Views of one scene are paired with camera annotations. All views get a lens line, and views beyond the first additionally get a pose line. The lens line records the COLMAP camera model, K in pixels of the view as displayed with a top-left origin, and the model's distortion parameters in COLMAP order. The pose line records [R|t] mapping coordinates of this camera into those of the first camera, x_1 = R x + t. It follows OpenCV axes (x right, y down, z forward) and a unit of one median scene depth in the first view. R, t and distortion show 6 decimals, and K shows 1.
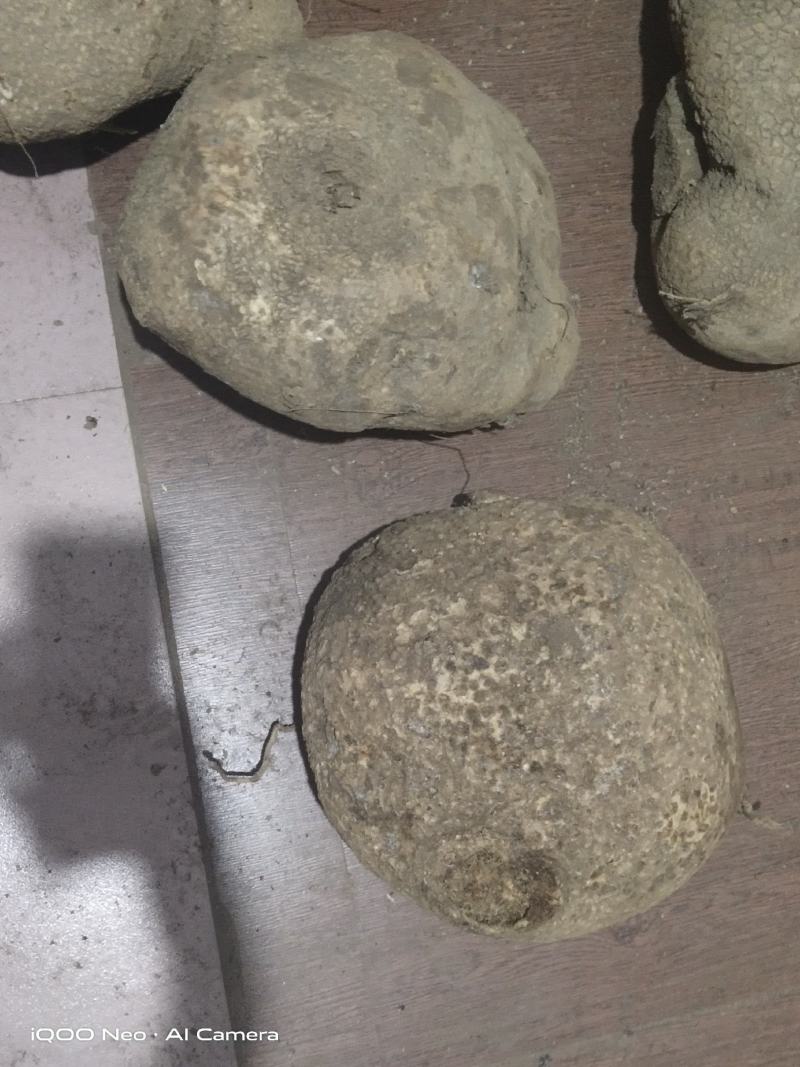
lens RADIAL K [[1390.4, 0, 401.5], [0, 1390.4, 534.0], [0, 0, 1]] dist [0.044181, 0.000000]
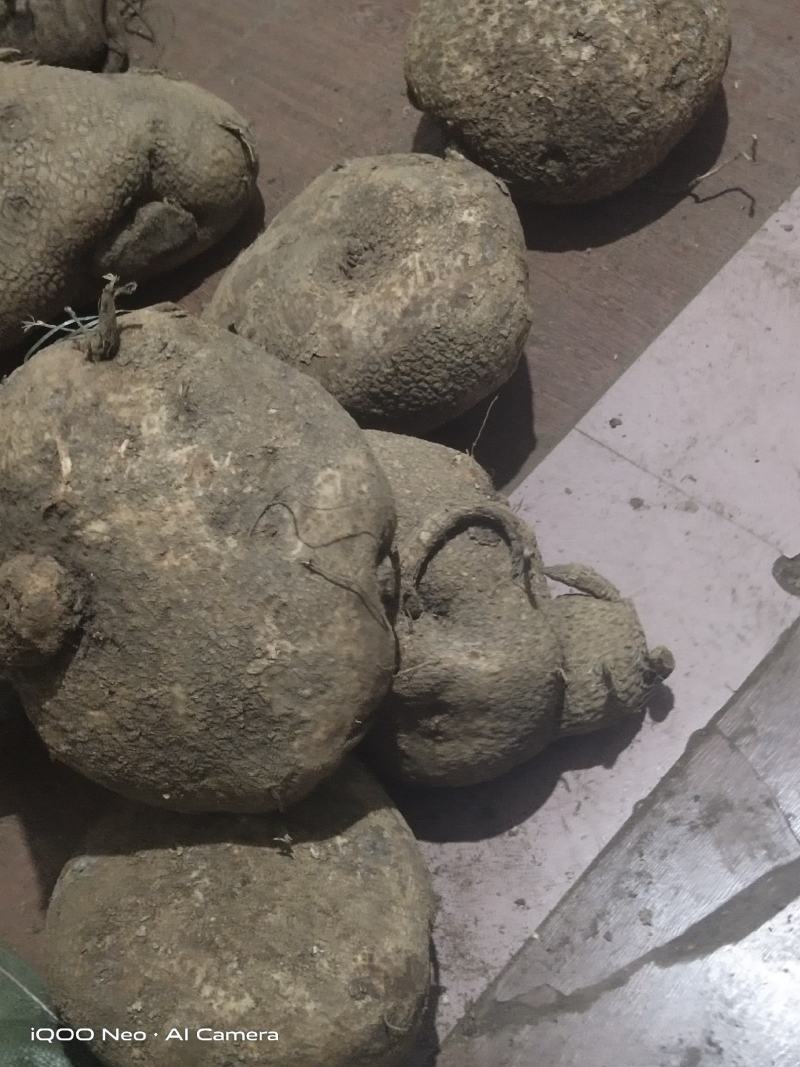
lens RADIAL K [[1513.9, 0, 408.5], [0, 1513.9, 529.3], [0, 0, 1]] dist [0.072996, 0.000000]
pose [[-0.609111, -0.695760, 0.380660, -0.792359], [0.793074, -0.536847, 0.287800, -0.754826], [0.004117, 0.477194, 0.878789, -0.102698]]
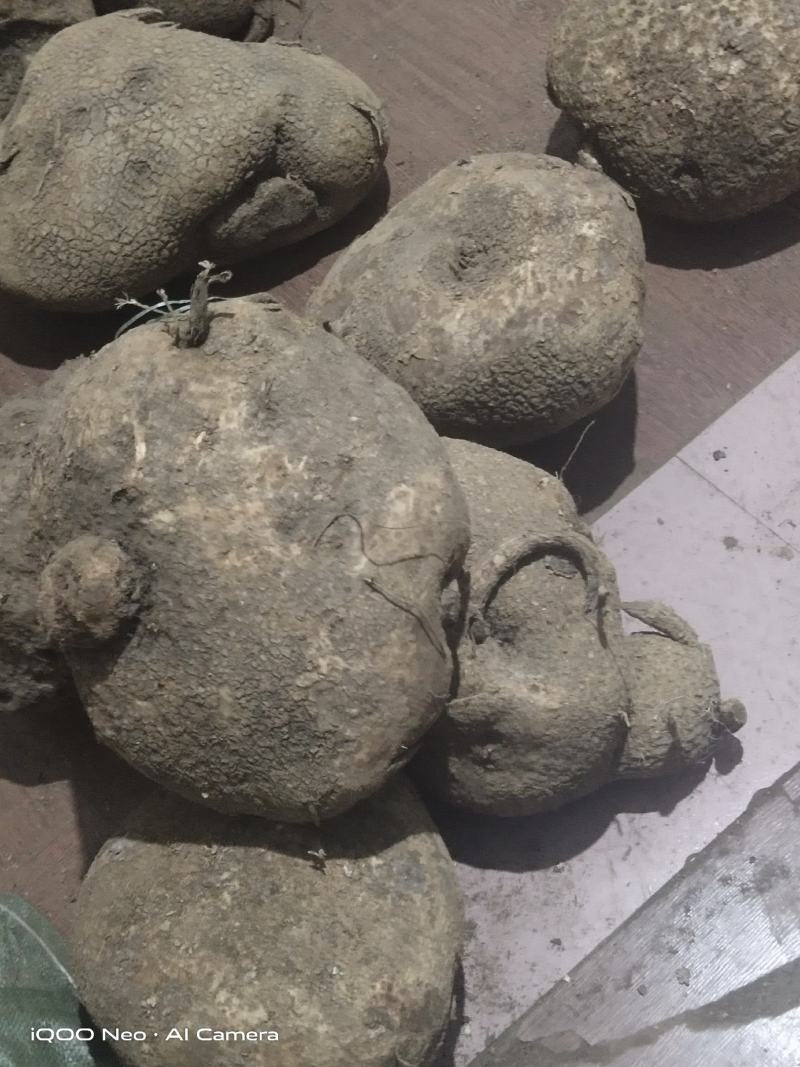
lens RADIAL K [[1513.9, 0, 407.9], [0, 1513.9, 538.0], [0, 0, 1]] dist [0.072996, 0.000000]
pose [[-0.494619, -0.770149, 0.402768, -0.768390], [0.868904, -0.448289, 0.209864, -0.699449], [0.018930, 0.453769, 0.890918, -0.091216]]
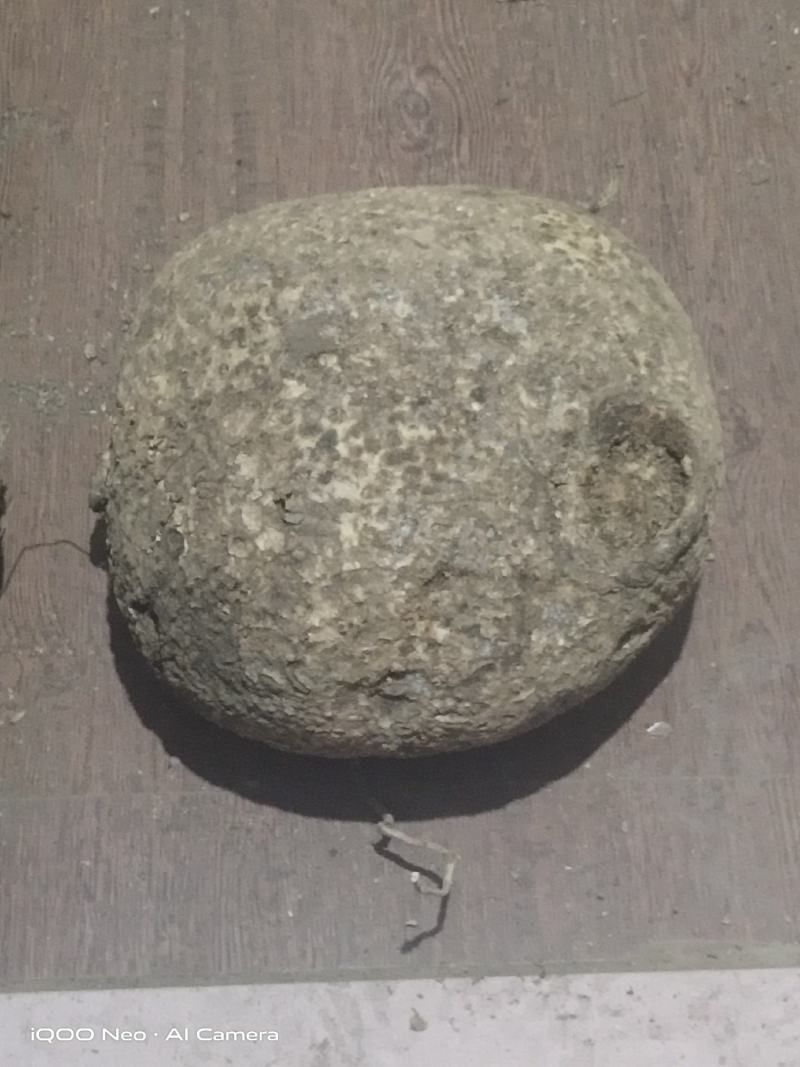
lens RADIAL K [[2592.4, 0, 400.2], [0, 2592.4, 538.7], [0, 0, 1]] dist [0.081321, 0.000000]
pose [[0.149261, -0.933618, 0.325697, -0.420247], [0.983988, 0.172694, 0.044090, 0.078145], [-0.097409, 0.313901, 0.944446, -0.262609]]
